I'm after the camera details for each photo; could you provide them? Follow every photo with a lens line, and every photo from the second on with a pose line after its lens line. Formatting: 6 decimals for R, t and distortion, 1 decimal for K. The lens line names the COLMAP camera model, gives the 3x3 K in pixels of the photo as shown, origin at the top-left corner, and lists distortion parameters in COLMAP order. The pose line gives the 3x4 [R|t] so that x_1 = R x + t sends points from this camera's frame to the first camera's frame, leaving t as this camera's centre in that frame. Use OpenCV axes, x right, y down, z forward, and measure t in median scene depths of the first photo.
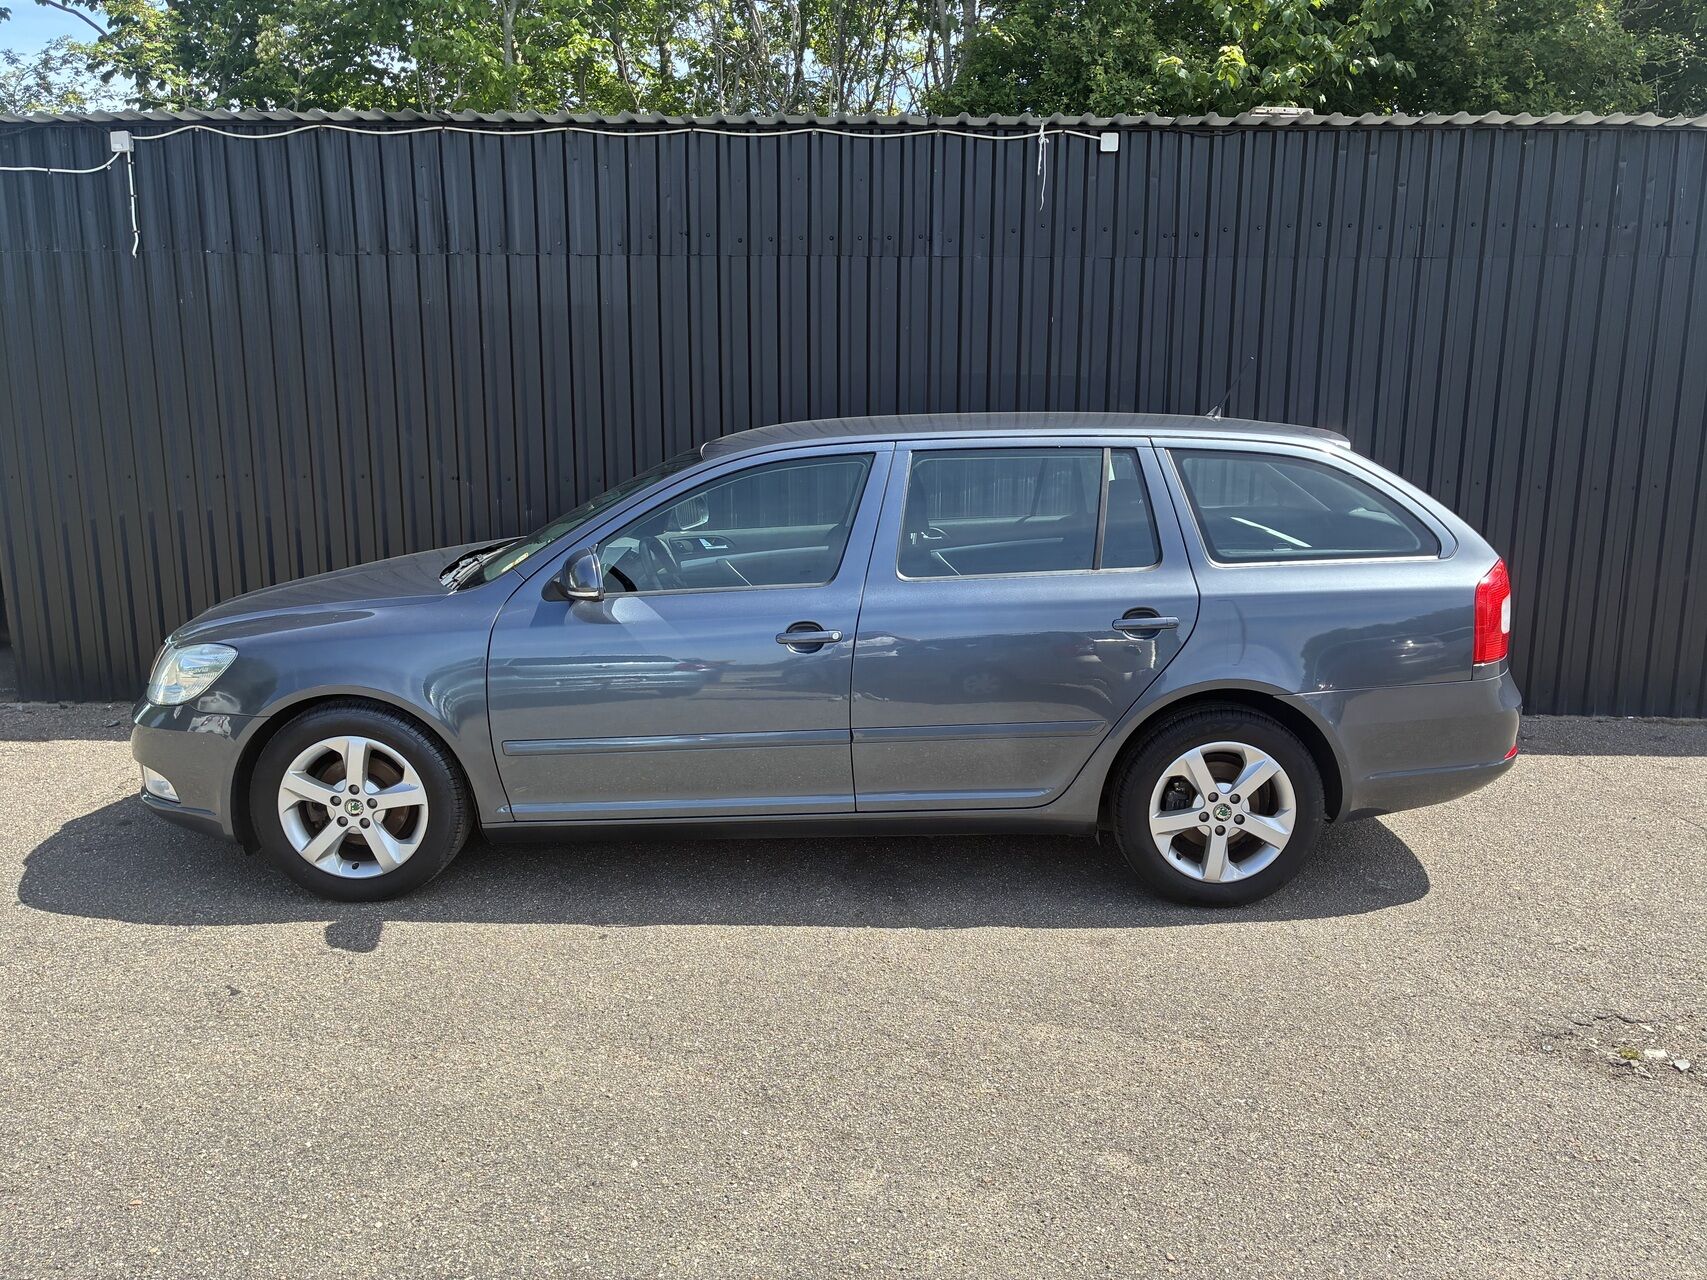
lens RADIAL K [[1279.4, 0, 866.8], [0, 1279.4, 627.2], [0, 0, 1]] dist [0.030990, -0.031346]
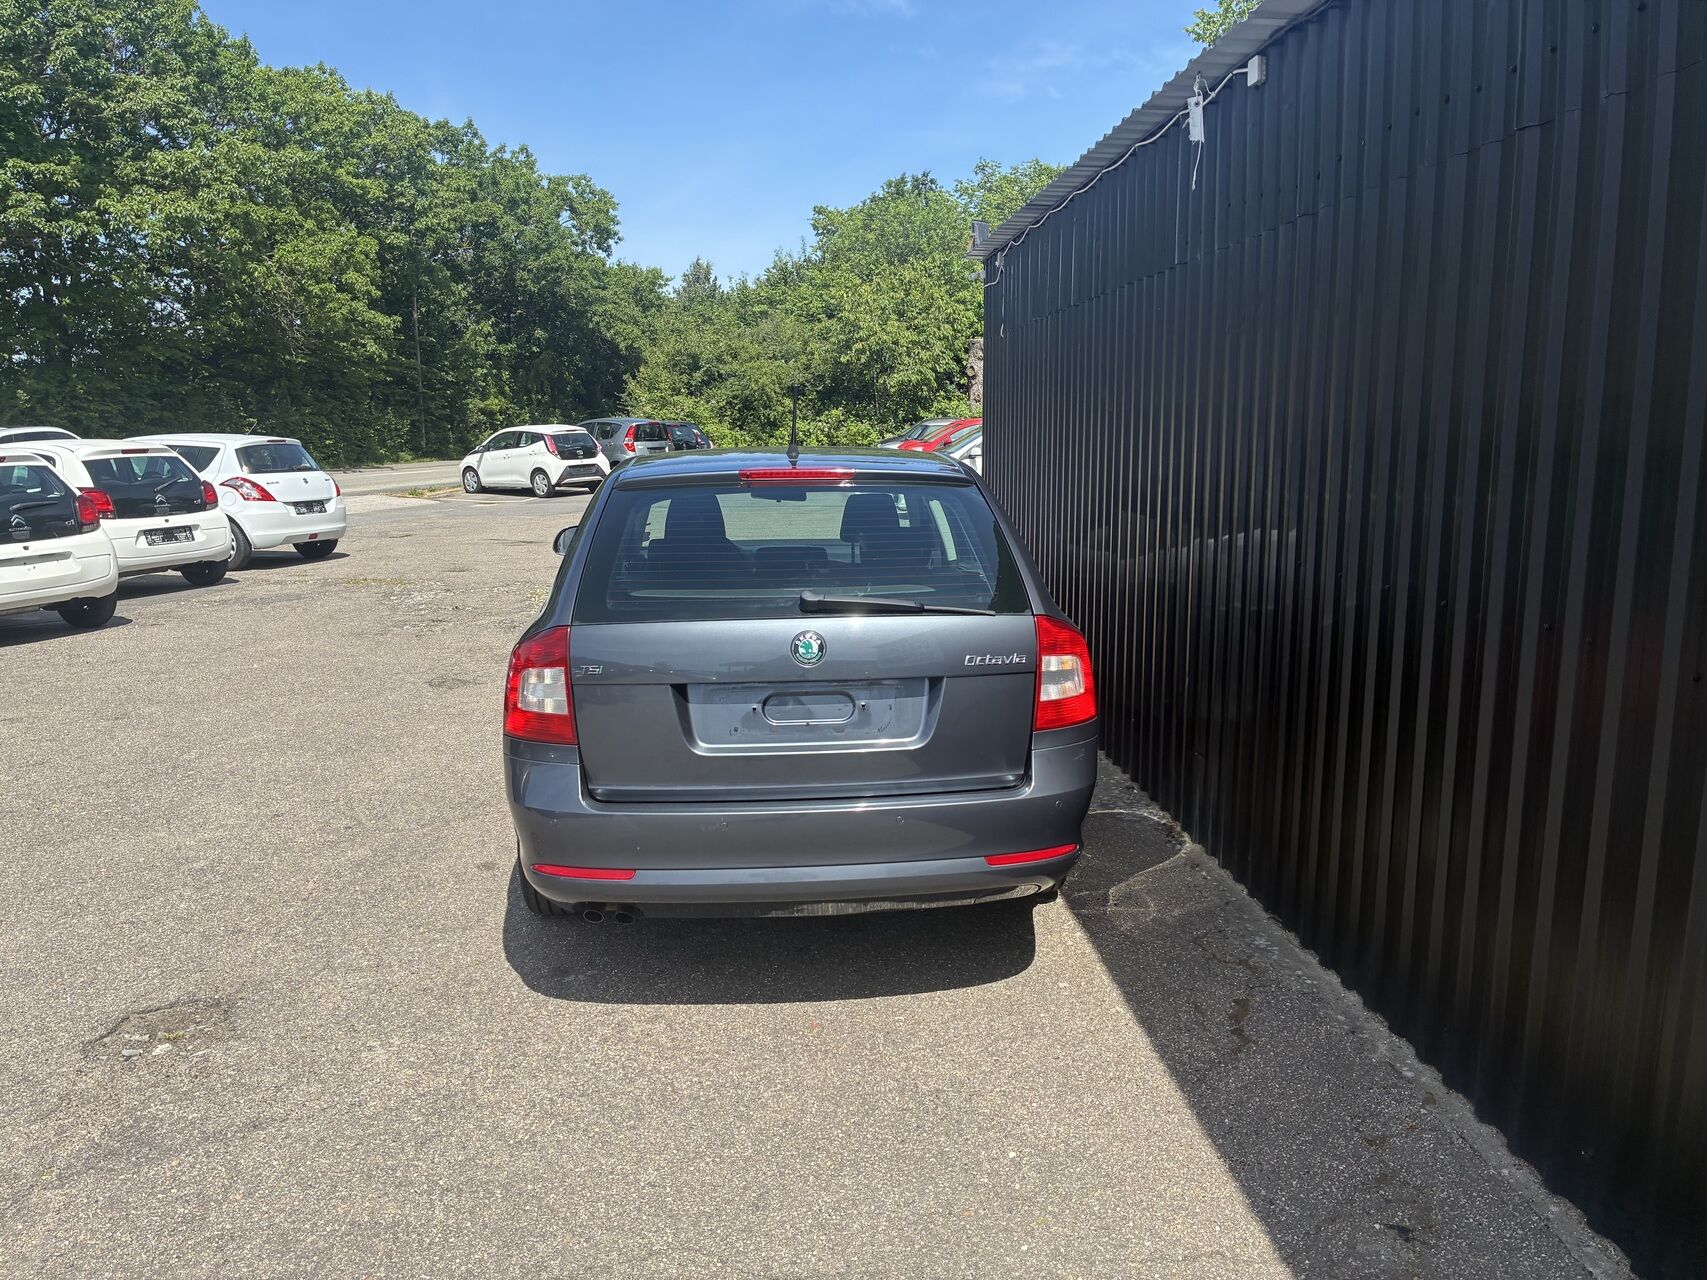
lens RADIAL K [[1279.4, 0, 887.7], [0, 1279.4, 649.9], [0, 0, 1]] dist [0.030990, -0.031346]
pose [[0.095531, 0.164760, -0.981697, 1.335696], [-0.186748, 0.971663, 0.144903, -0.198567], [0.977752, 0.169487, 0.123592, 1.132483]]
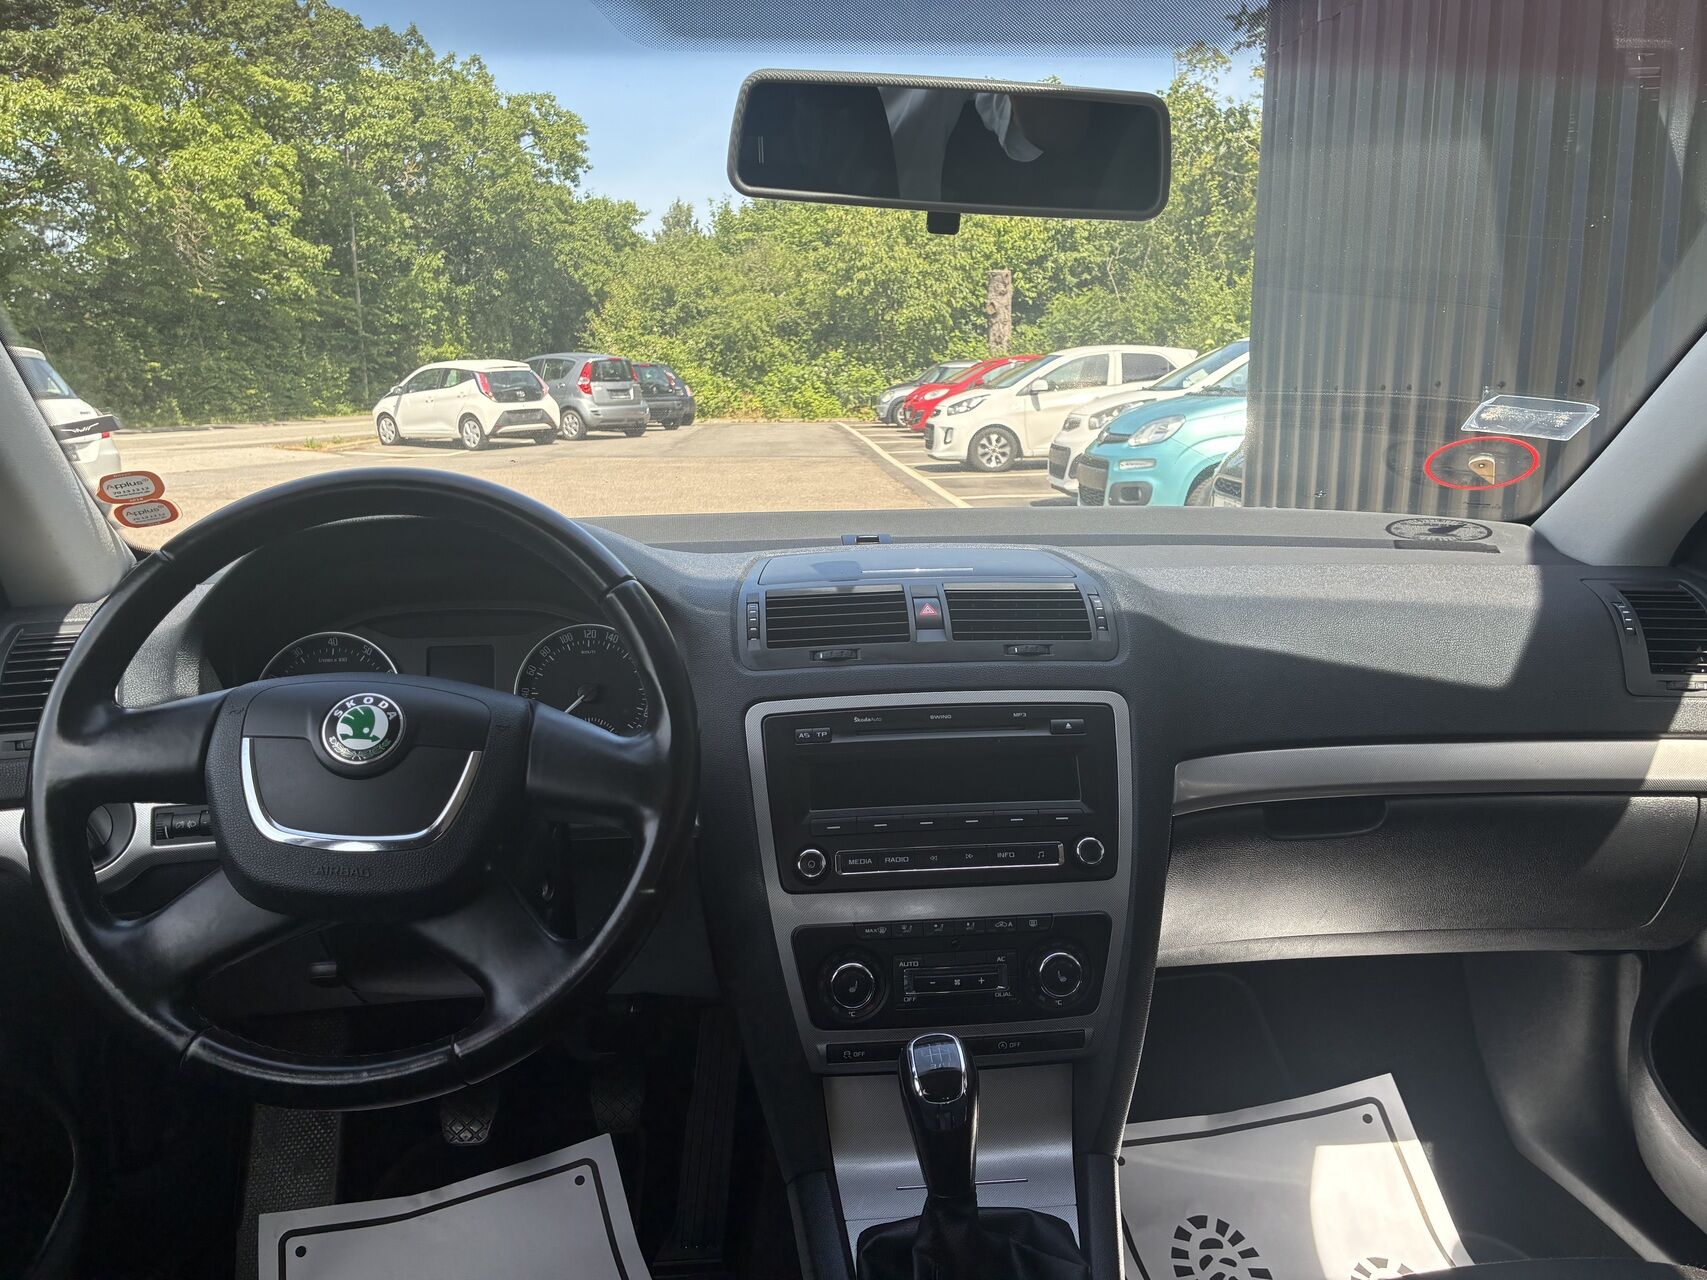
lens RADIAL K [[1279.4, 0, 868.1], [0, 1279.4, 658.5], [0, 0, 1]] dist [0.030990, -0.031346]
pose [[0.091395, 0.197522, -0.976029, 0.059755], [-0.187470, 0.966019, 0.177942, -0.092533], [0.978009, 0.166713, 0.125319, 1.142767]]
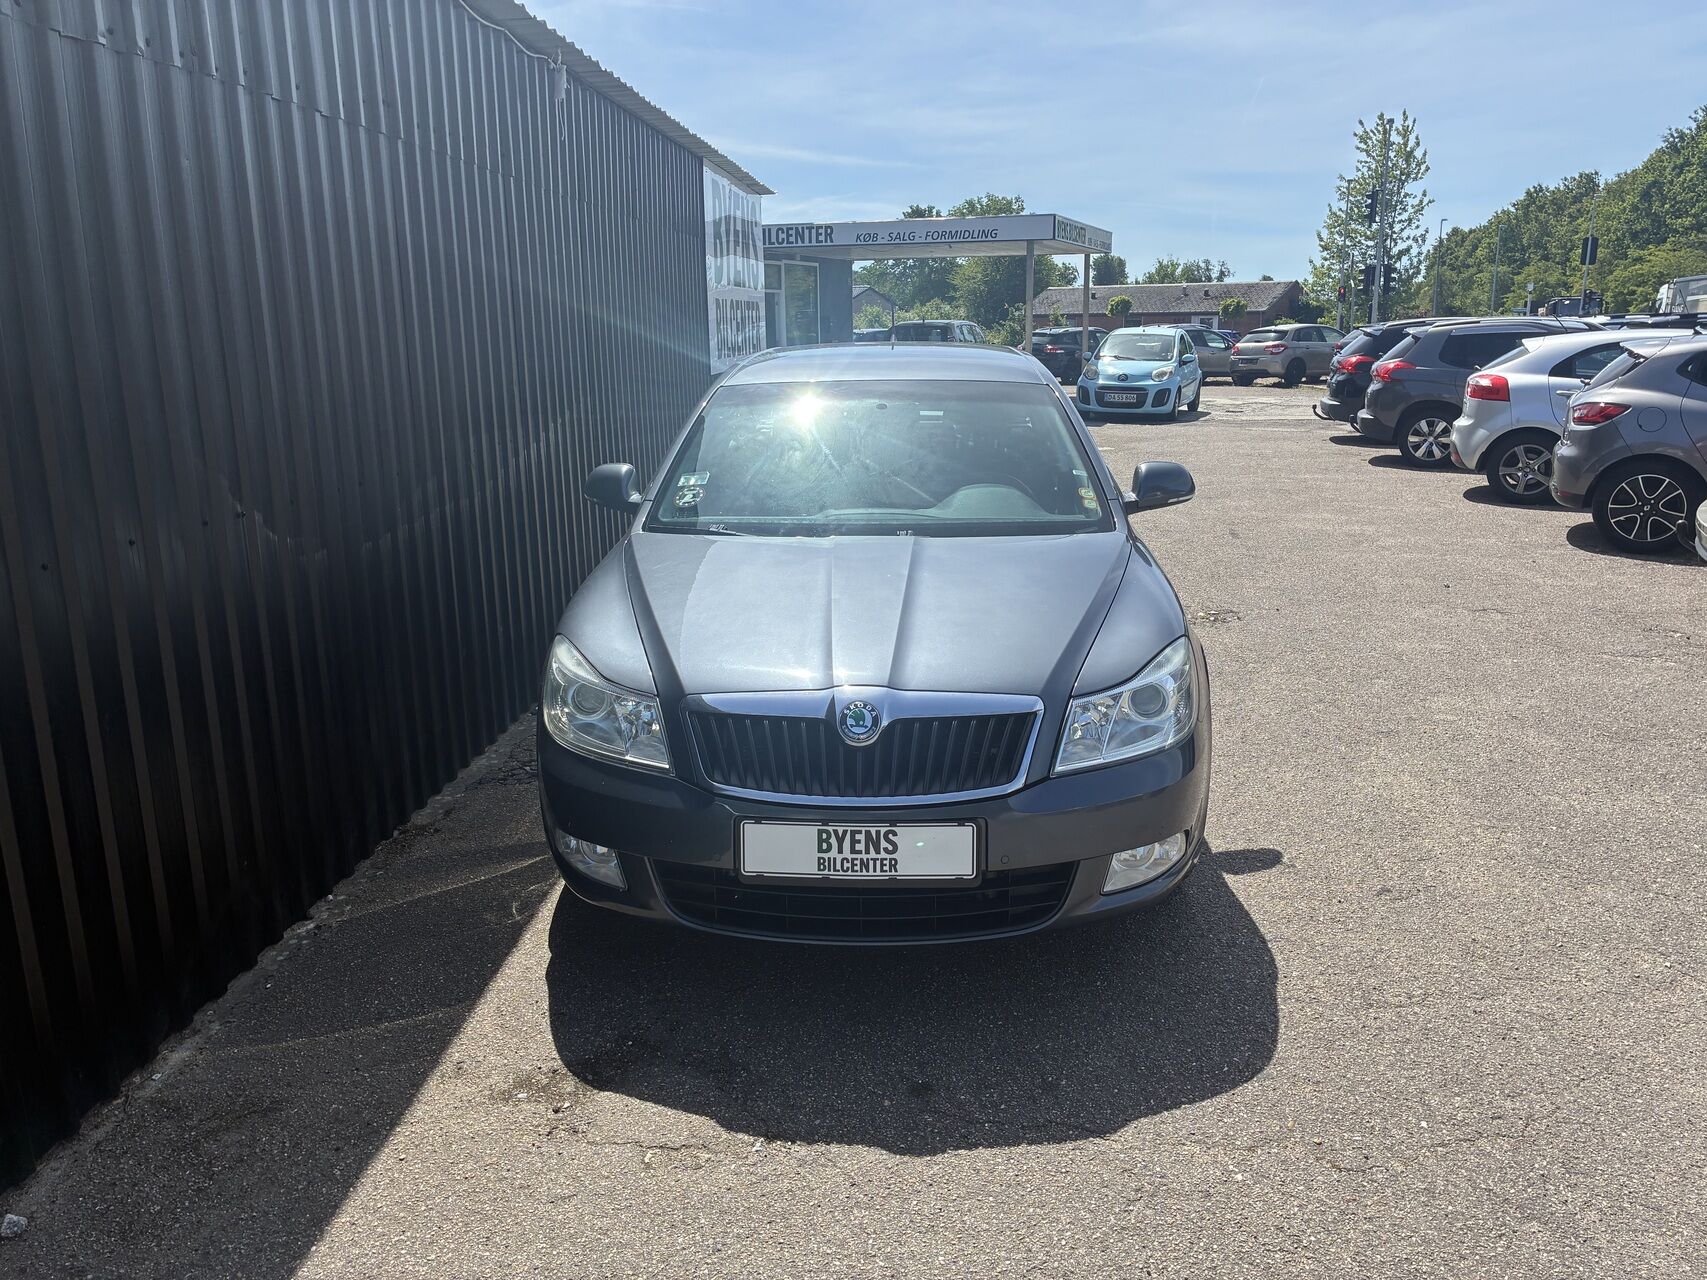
lens RADIAL K [[1279.4, 0, 858.4], [0, 1279.4, 637.5], [0, 0, 1]] dist [0.030990, -0.031346]
pose [[0.053148, -0.240067, 0.969300, -1.286573], [0.205324, 0.952559, 0.224662, -0.206283], [-0.977250, 0.187081, 0.099918, 1.109334]]
